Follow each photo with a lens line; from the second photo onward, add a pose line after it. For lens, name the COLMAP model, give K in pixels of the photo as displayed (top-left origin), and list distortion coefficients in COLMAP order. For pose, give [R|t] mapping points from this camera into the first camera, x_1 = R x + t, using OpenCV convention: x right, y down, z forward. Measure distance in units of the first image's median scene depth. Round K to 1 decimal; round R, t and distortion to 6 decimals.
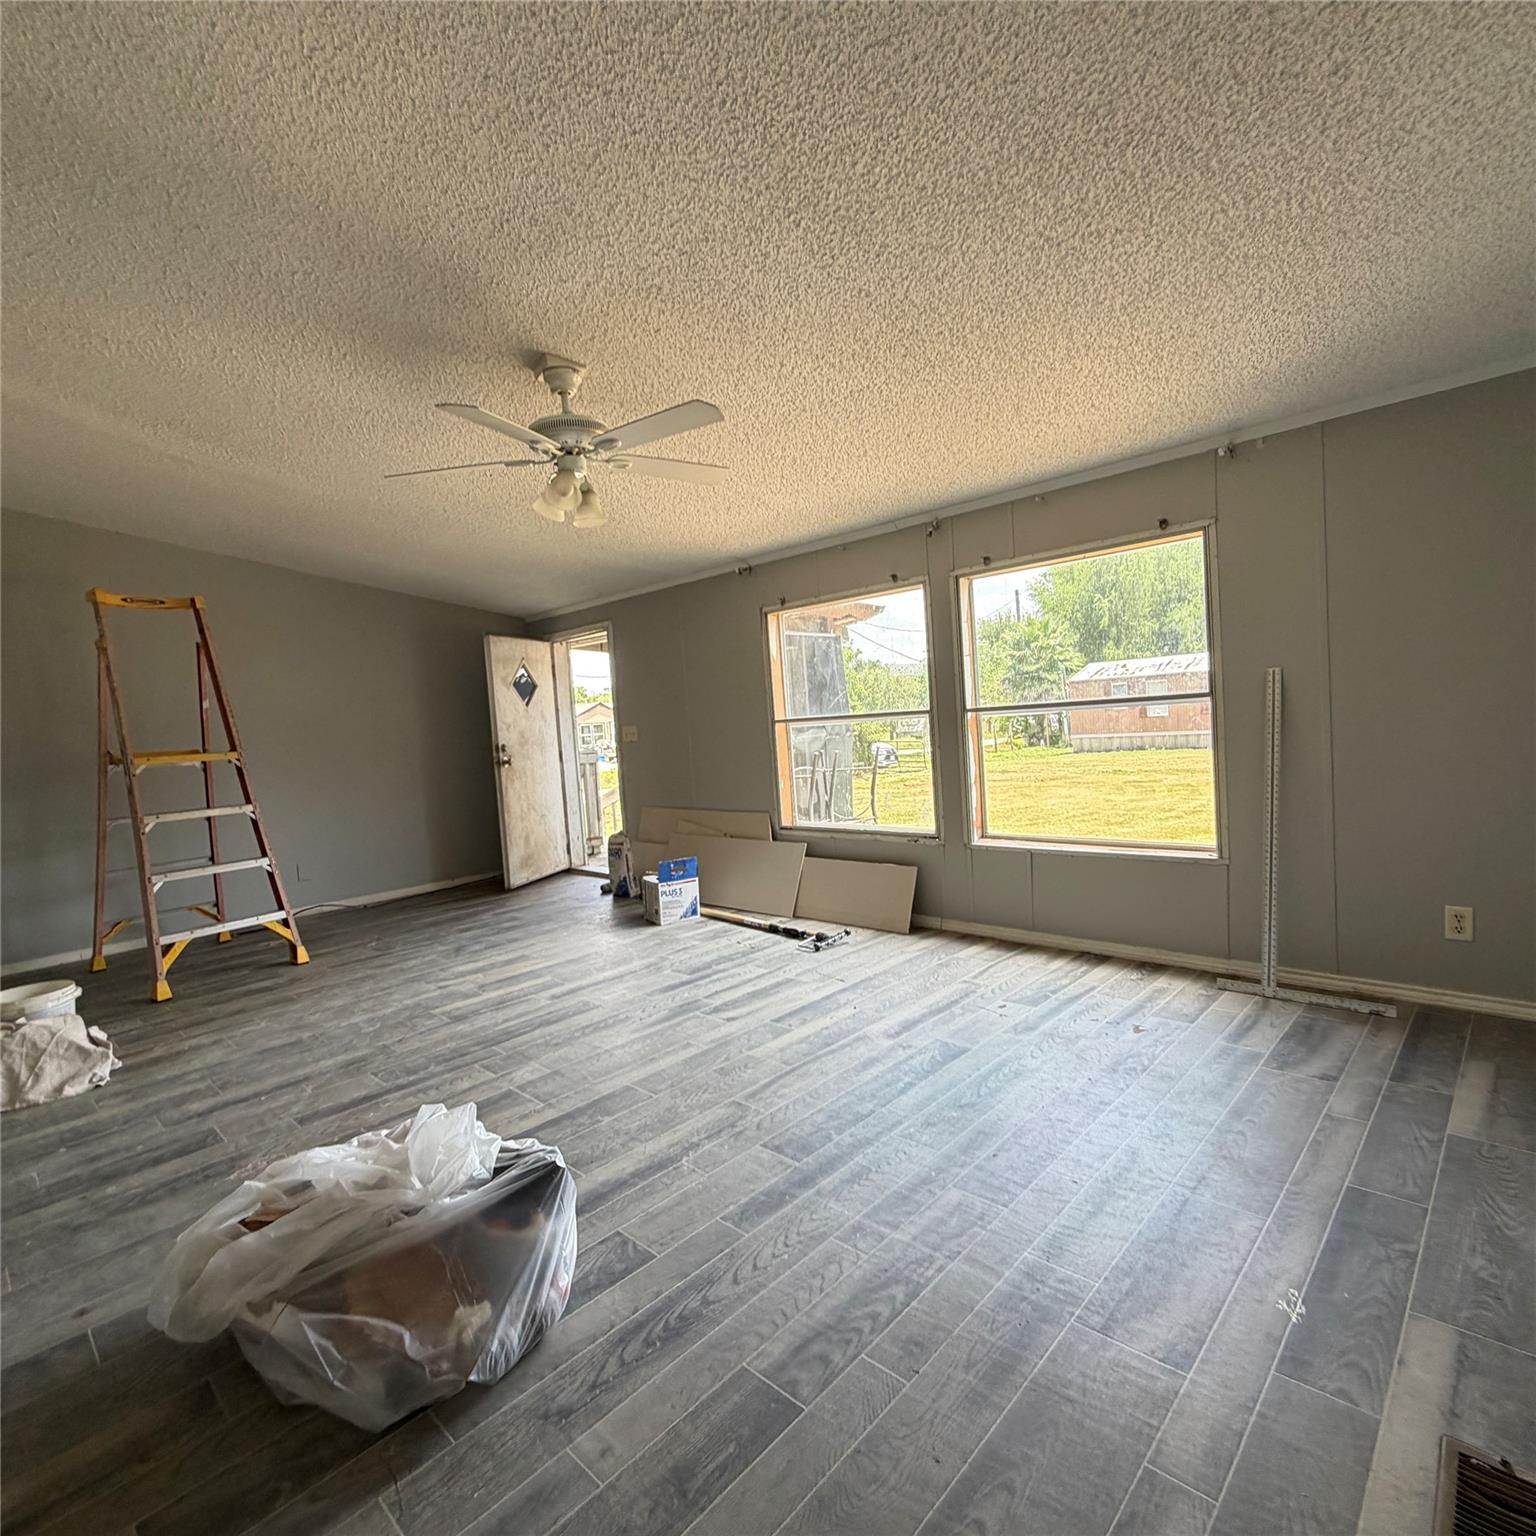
lens RADIAL K [[817.7, 0, 761.6], [0, 817.7, 768.7], [0, 0, 1]] dist [0.002074, 0.001136]
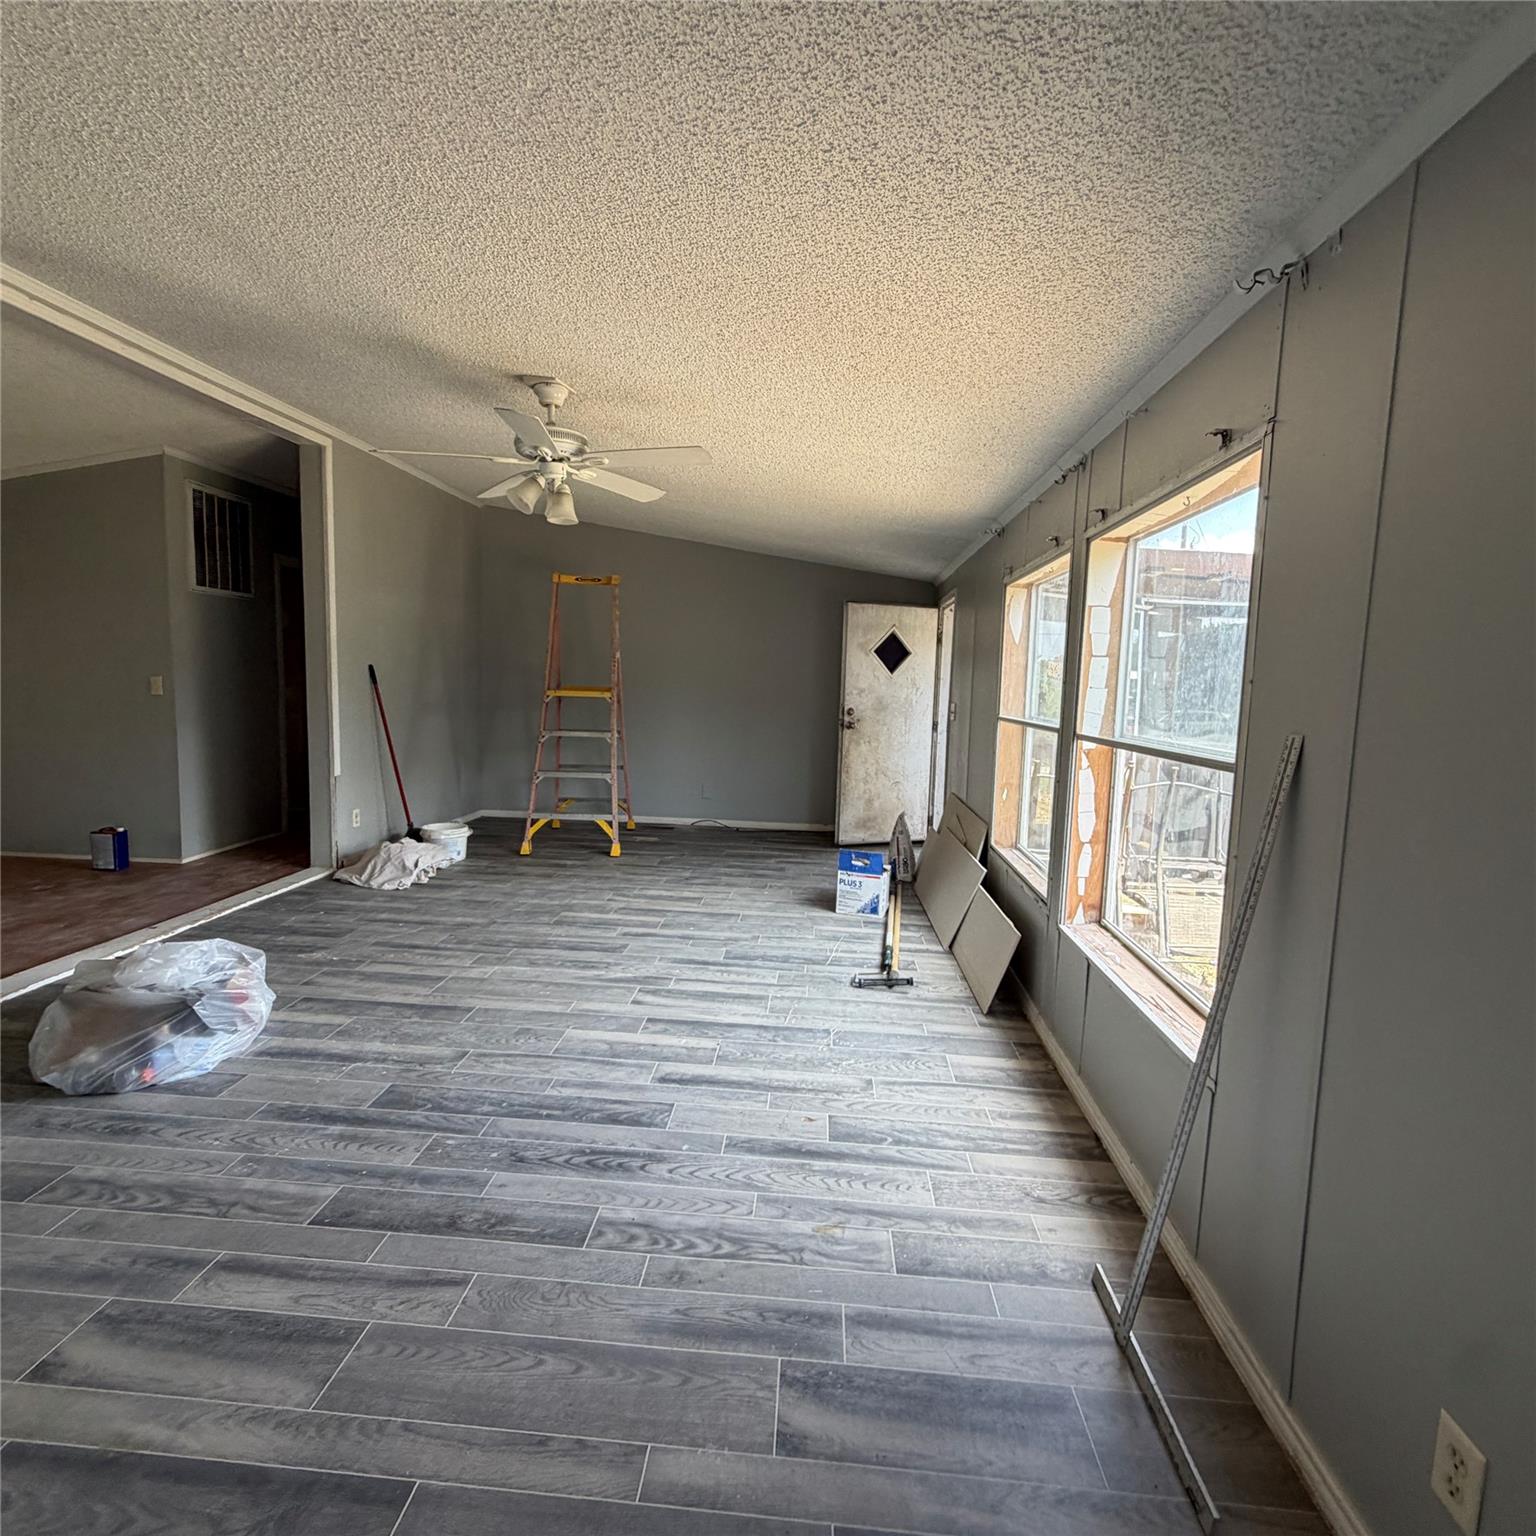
lens RADIAL K [[817.7, 0, 761.6], [0, 817.7, 768.7], [0, 0, 1]] dist [0.002074, 0.001136]
pose [[0.632928, 0.167073, -0.755969, 0.692448], [-0.117289, 0.985860, 0.119681, -0.108545], [0.765275, 0.012917, 0.643574, 0.401050]]
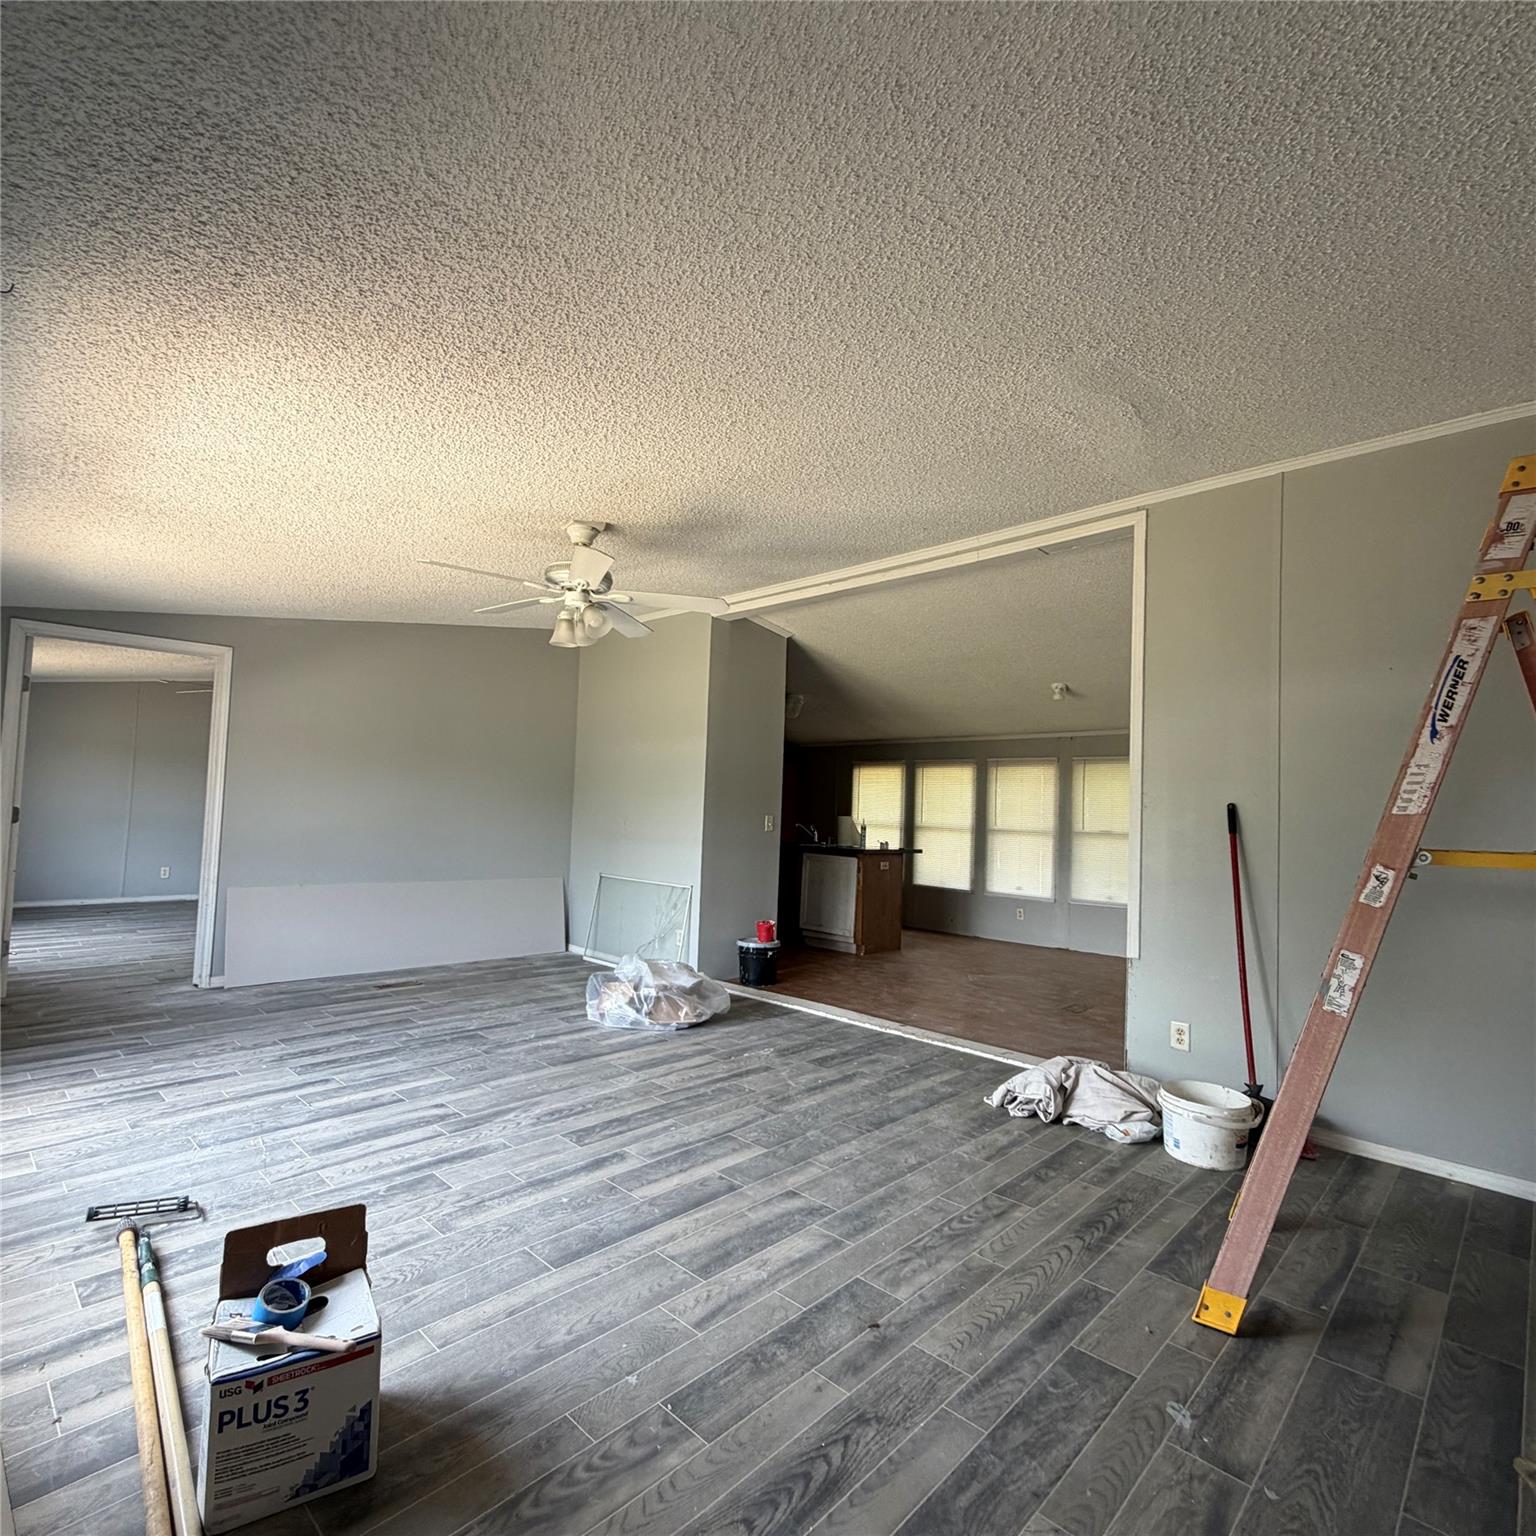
lens RADIAL K [[817.7, 0, 761.6], [0, 817.7, 768.7], [0, 0, 1]] dist [0.002074, 0.001136]
pose [[-0.999533, 0.030531, 0.000872, -0.398821], [0.030536, 0.999511, 0.006713, -0.095591], [-0.000666, 0.006737, -0.999977, 1.774702]]
